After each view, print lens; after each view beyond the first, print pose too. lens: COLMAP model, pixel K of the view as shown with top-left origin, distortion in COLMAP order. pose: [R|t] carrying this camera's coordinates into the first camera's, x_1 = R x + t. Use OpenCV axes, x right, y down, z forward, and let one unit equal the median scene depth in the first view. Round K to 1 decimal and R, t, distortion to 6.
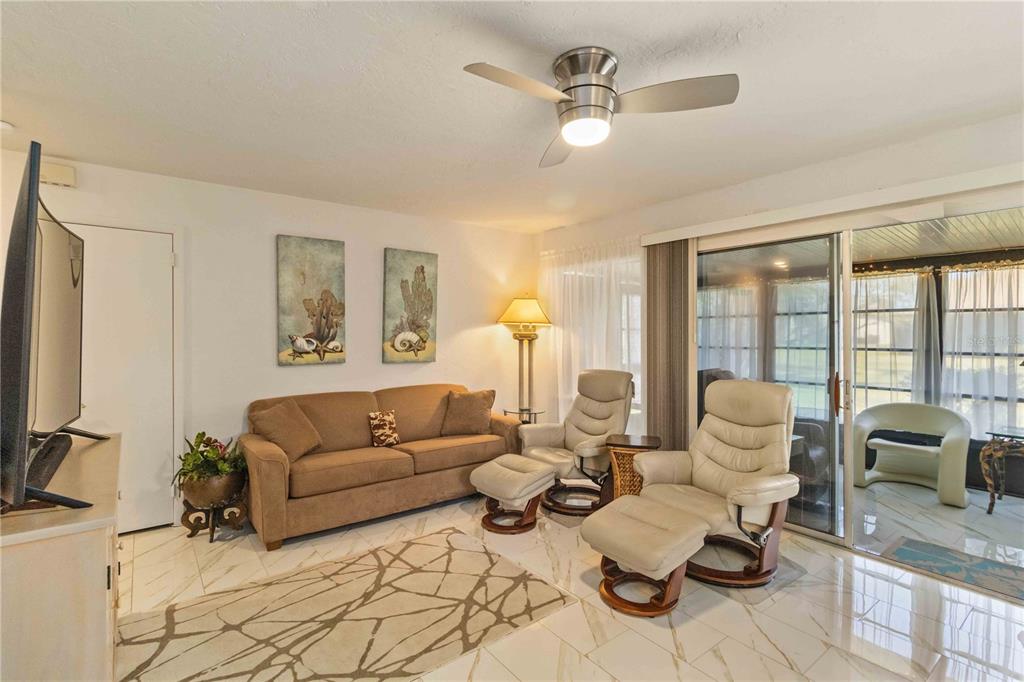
lens RADIAL K [[483.0, 0, 511.2], [0, 483.0, 333.8], [0, 0, 1]] dist [0.001582, -0.000108]
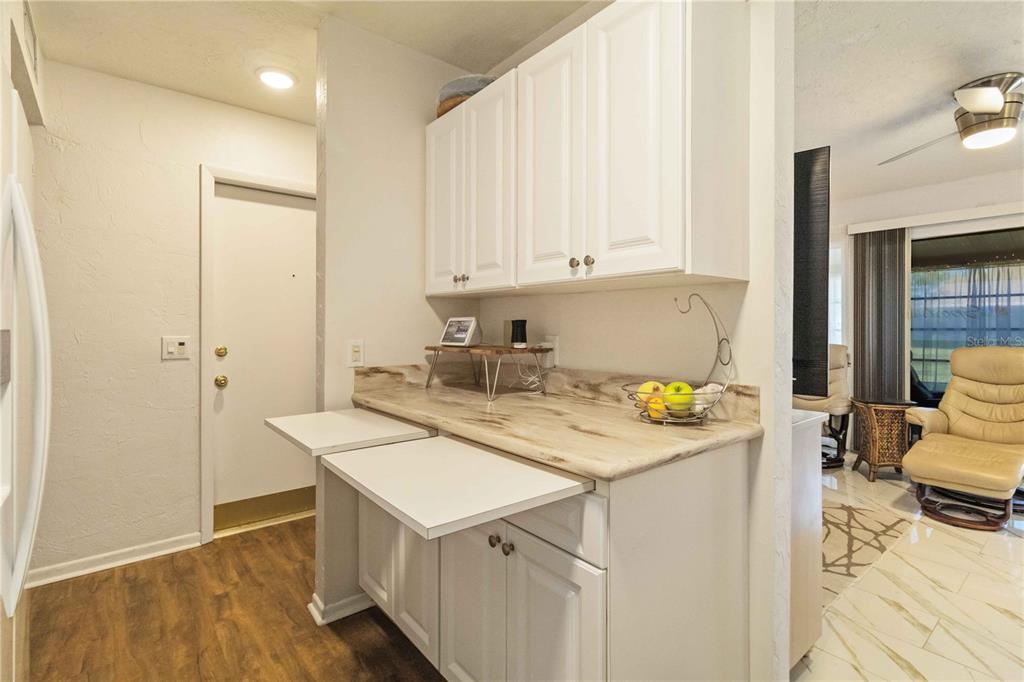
lens RADIAL K [[483.2, 0, 513.0], [0, 483.2, 327.6], [0, 0, 1]] dist [0.003179, 0.000166]
pose [[0.999658, 0.003528, 0.025913, -0.855281], [-0.003526, 0.999994, -0.000148, 0.062653], [-0.025914, 0.000057, 0.999664, -0.181372]]
